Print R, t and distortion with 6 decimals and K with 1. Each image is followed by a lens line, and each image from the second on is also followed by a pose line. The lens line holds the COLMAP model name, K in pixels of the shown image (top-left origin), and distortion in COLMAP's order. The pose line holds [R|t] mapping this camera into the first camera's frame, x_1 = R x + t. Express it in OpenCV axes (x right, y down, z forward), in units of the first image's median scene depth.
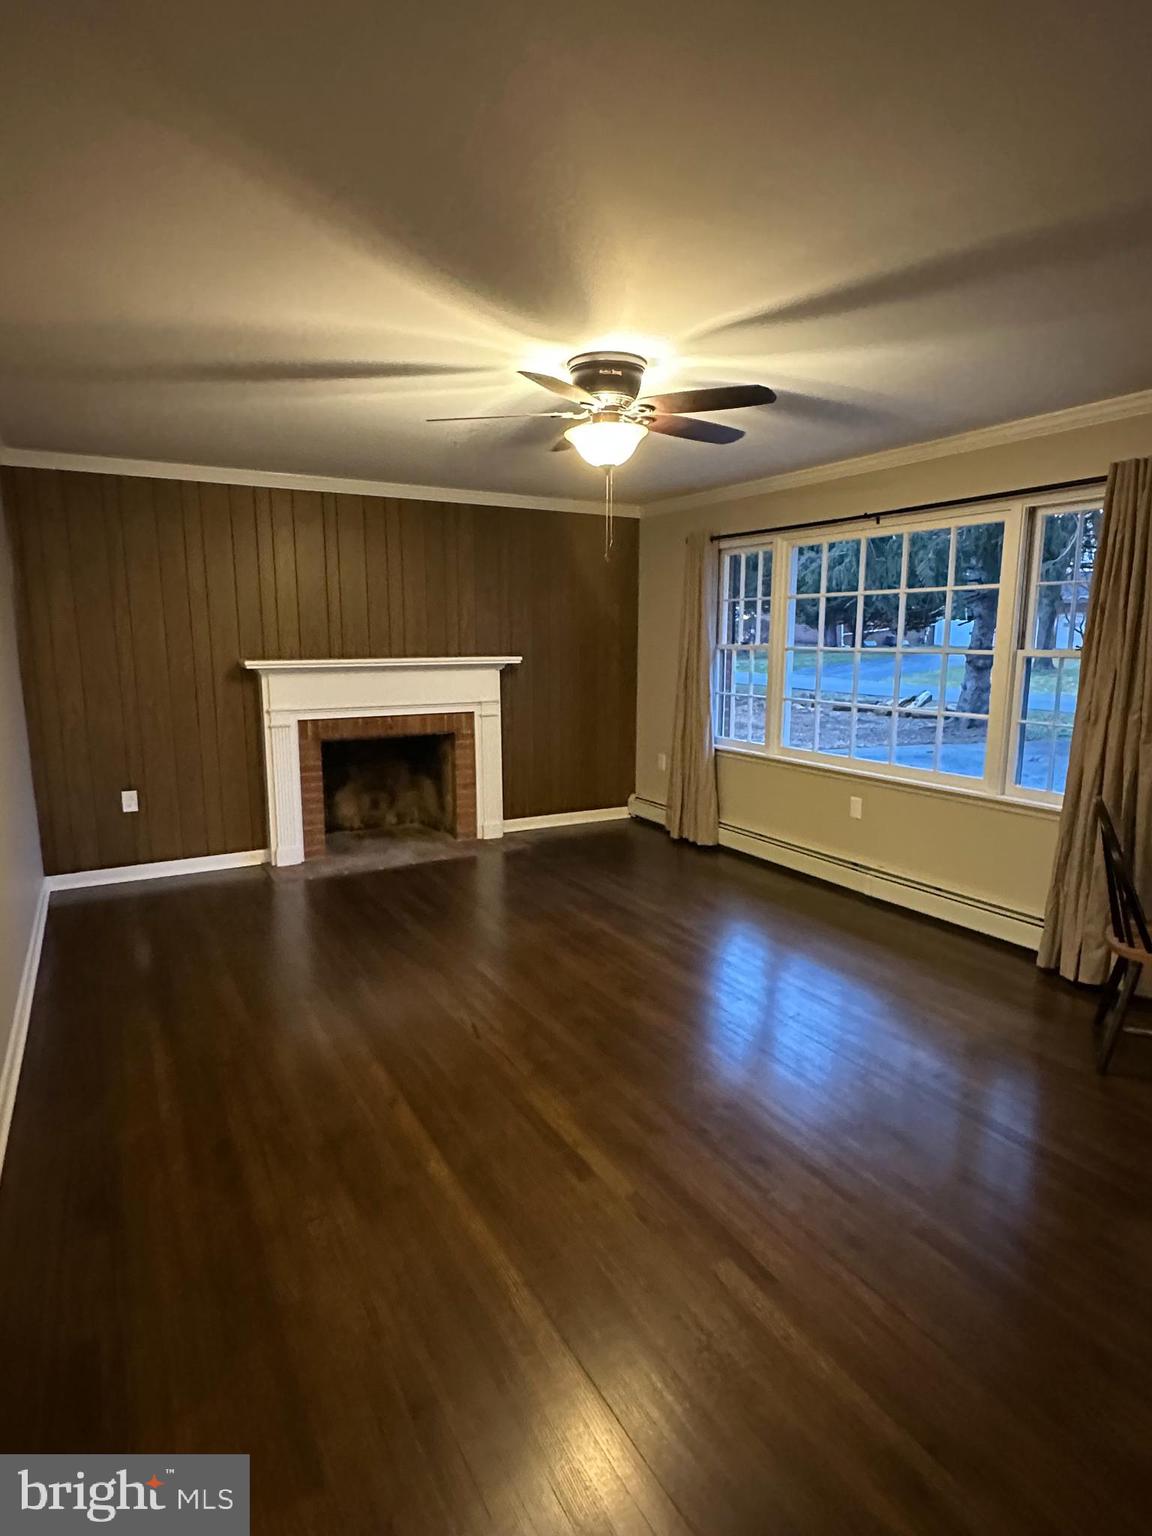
lens RADIAL K [[838.4, 0, 576.0], [0, 838.4, 768.0], [0, 0, 1]] dist [-0.000020, -0.000576]
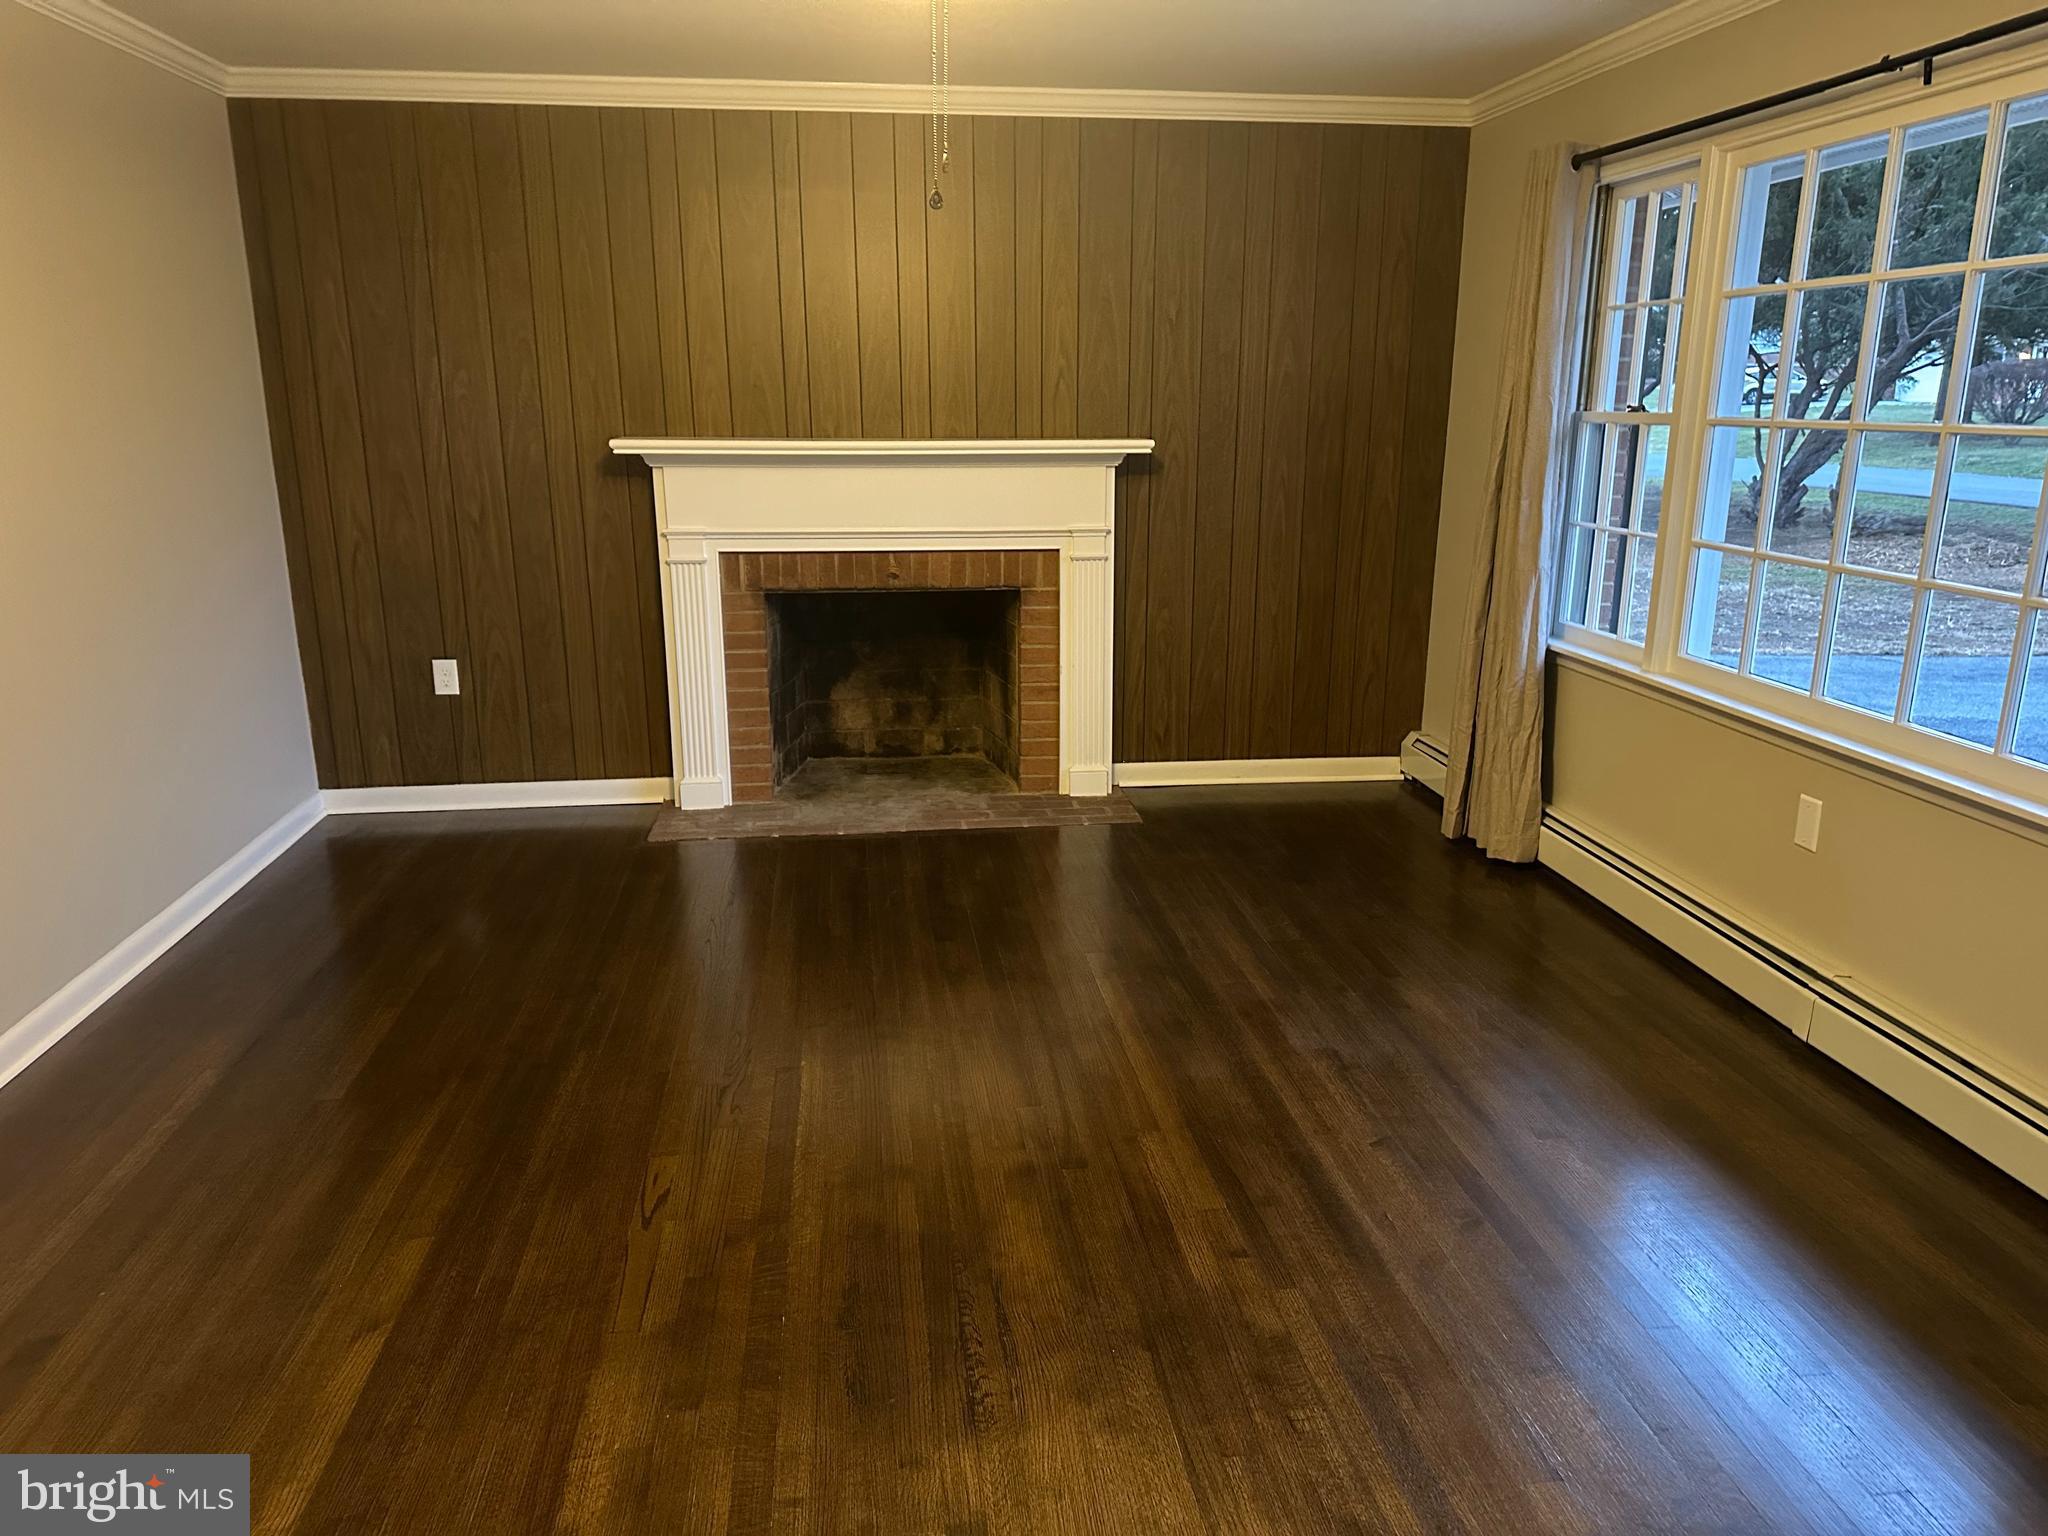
lens RADIAL K [[1441.8, 0, 1023.3], [0, 1441.8, 778.4], [0, 0, 1]] dist [0.118258, -0.130940]
pose [[0.924975, 0.097575, -0.367289, 0.201501], [-0.061788, 0.992230, 0.107993, -0.022729], [0.374973, -0.077197, 0.923816, 0.165315]]
